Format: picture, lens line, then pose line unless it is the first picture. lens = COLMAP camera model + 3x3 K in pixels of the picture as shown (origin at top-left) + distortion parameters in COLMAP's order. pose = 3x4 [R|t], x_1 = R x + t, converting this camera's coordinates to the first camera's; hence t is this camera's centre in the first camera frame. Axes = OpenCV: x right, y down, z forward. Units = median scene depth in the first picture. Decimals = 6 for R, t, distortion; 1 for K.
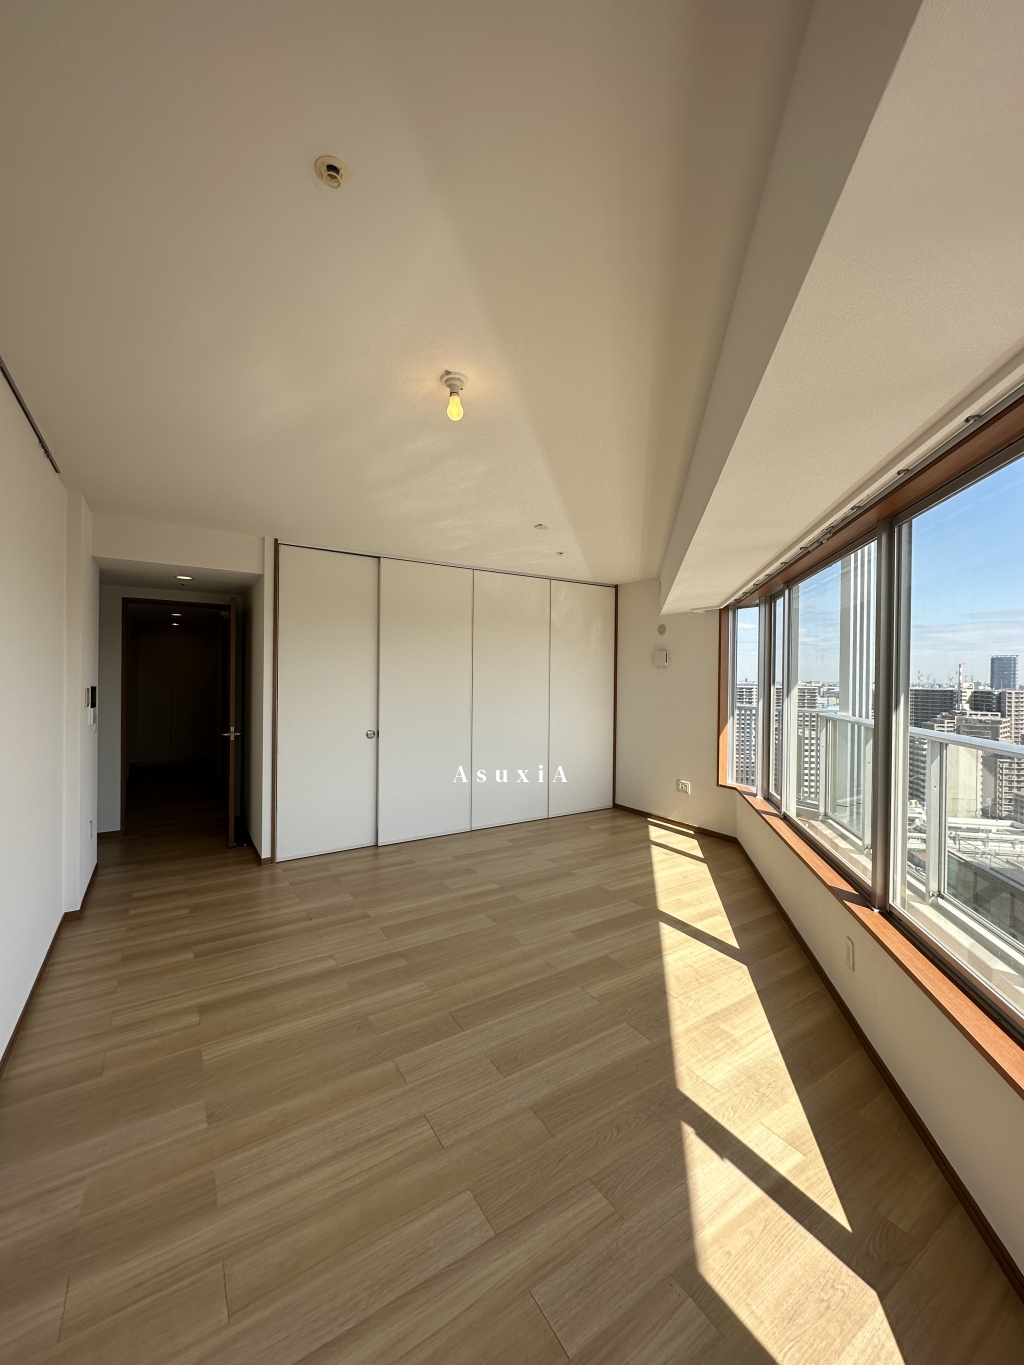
lens RADIAL K [[542.5, 0, 516.0], [0, 542.5, 679.4], [0, 0, 1]] dist [0.004110, 0.000304]
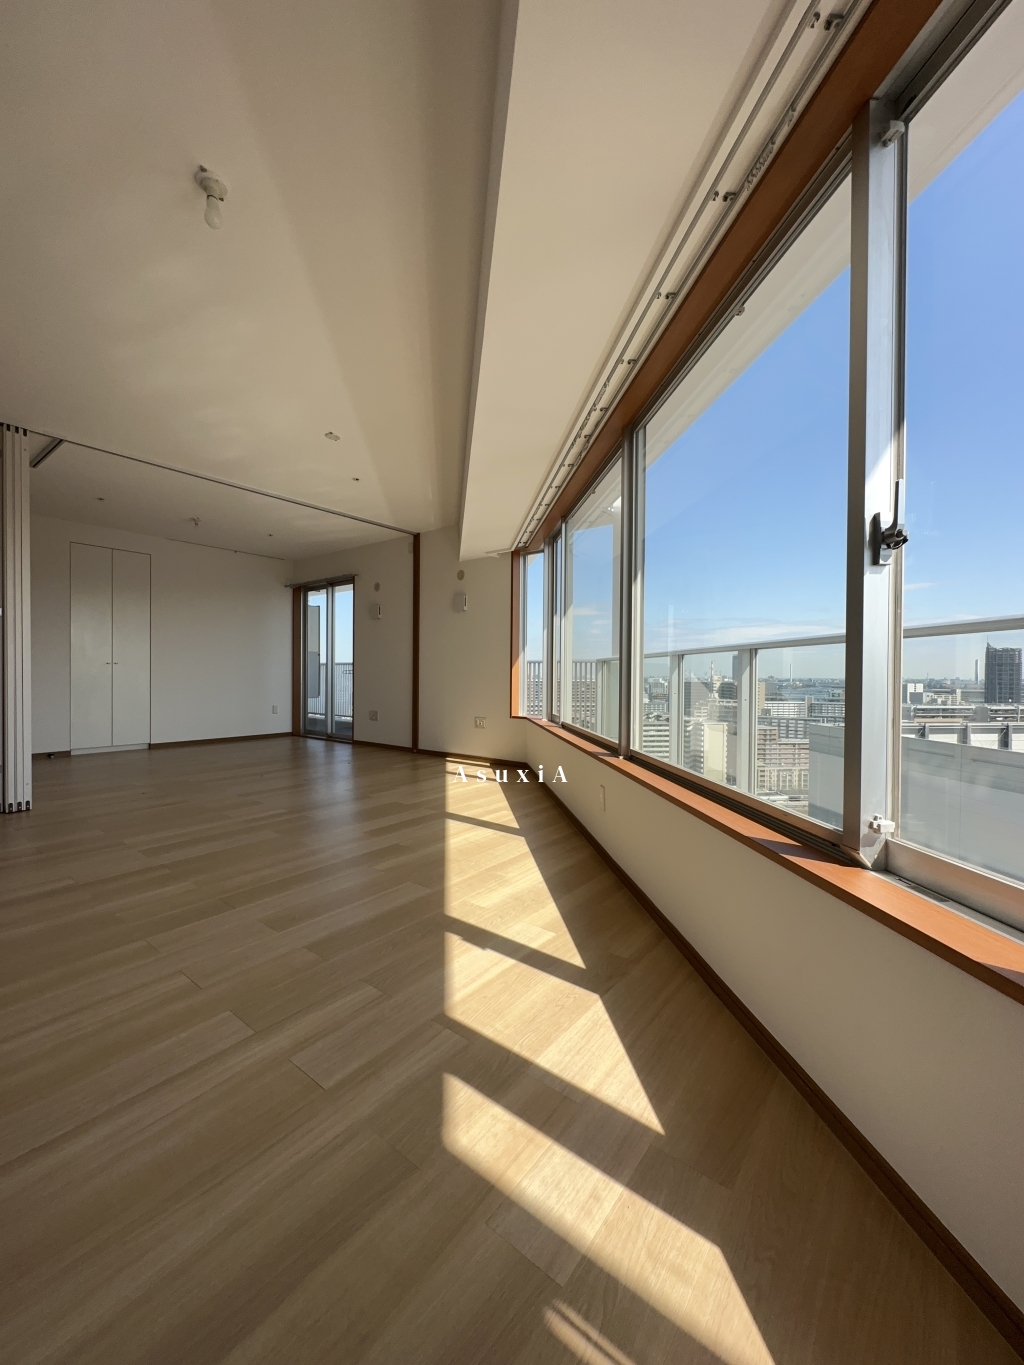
lens RADIAL K [[542.5, 0, 508.6], [0, 542.5, 681.7], [0, 0, 1]] dist [0.004110, 0.000304]
pose [[0.947753, -0.006795, 0.318932, 0.032990], [0.004161, 0.999951, 0.008939, 0.149672], [-0.318977, -0.007145, 0.947735, -0.023559]]
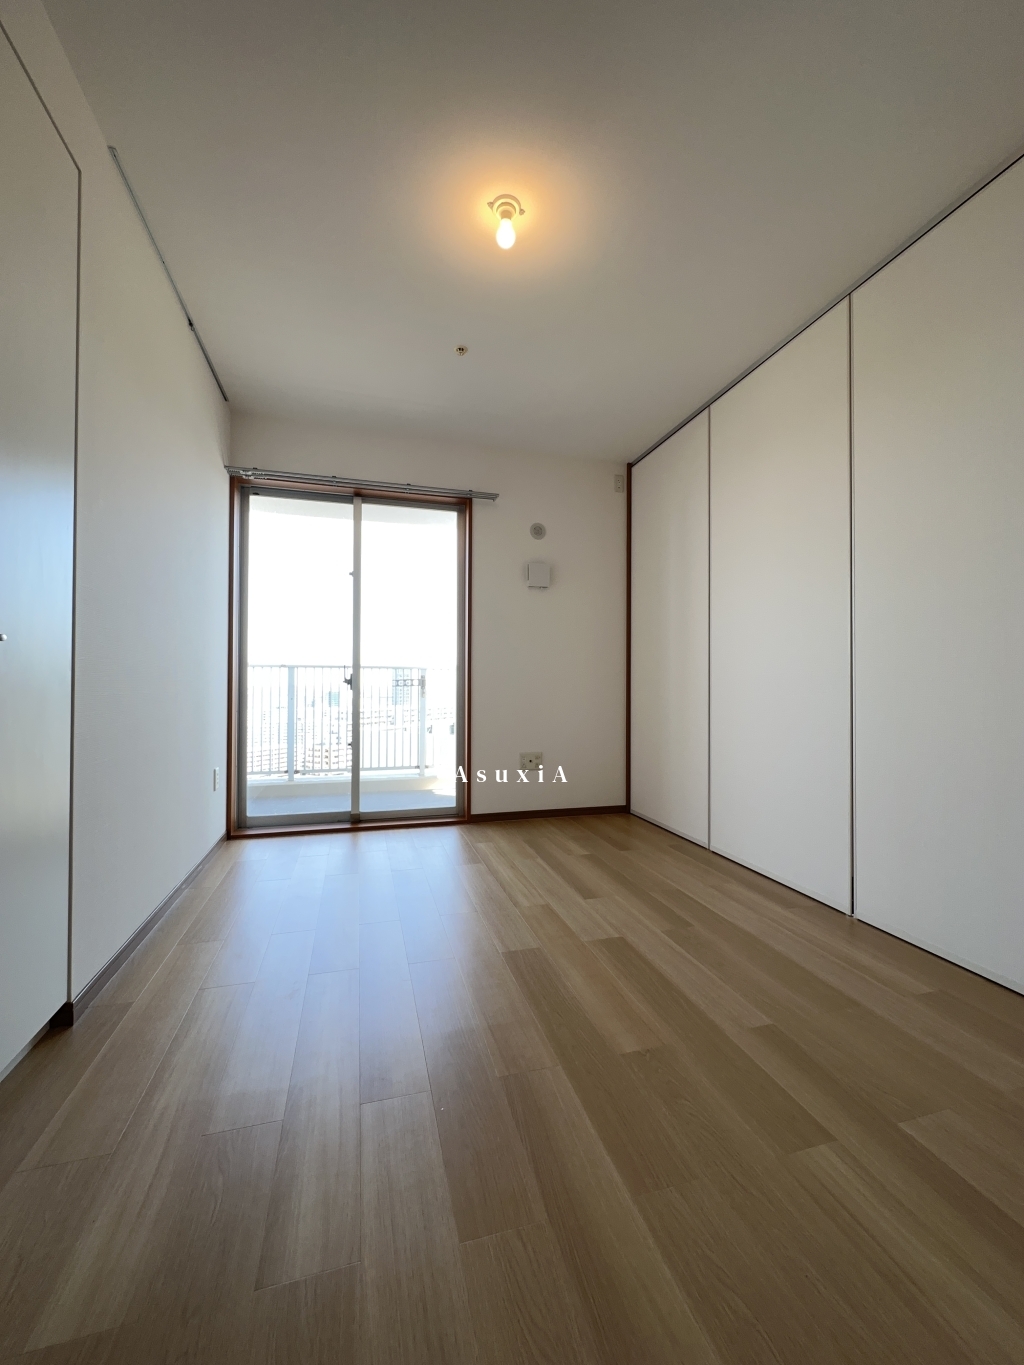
lens RADIAL K [[542.5, 0, 513.3], [0, 542.5, 683.1], [0, 0, 1]] dist [0.004110, 0.000304]
pose [[0.288756, -0.007515, 0.957373, -0.780627], [0.012008, 0.999919, 0.004227, 0.128832], [-0.957327, 0.010275, 0.288823, 1.572899]]
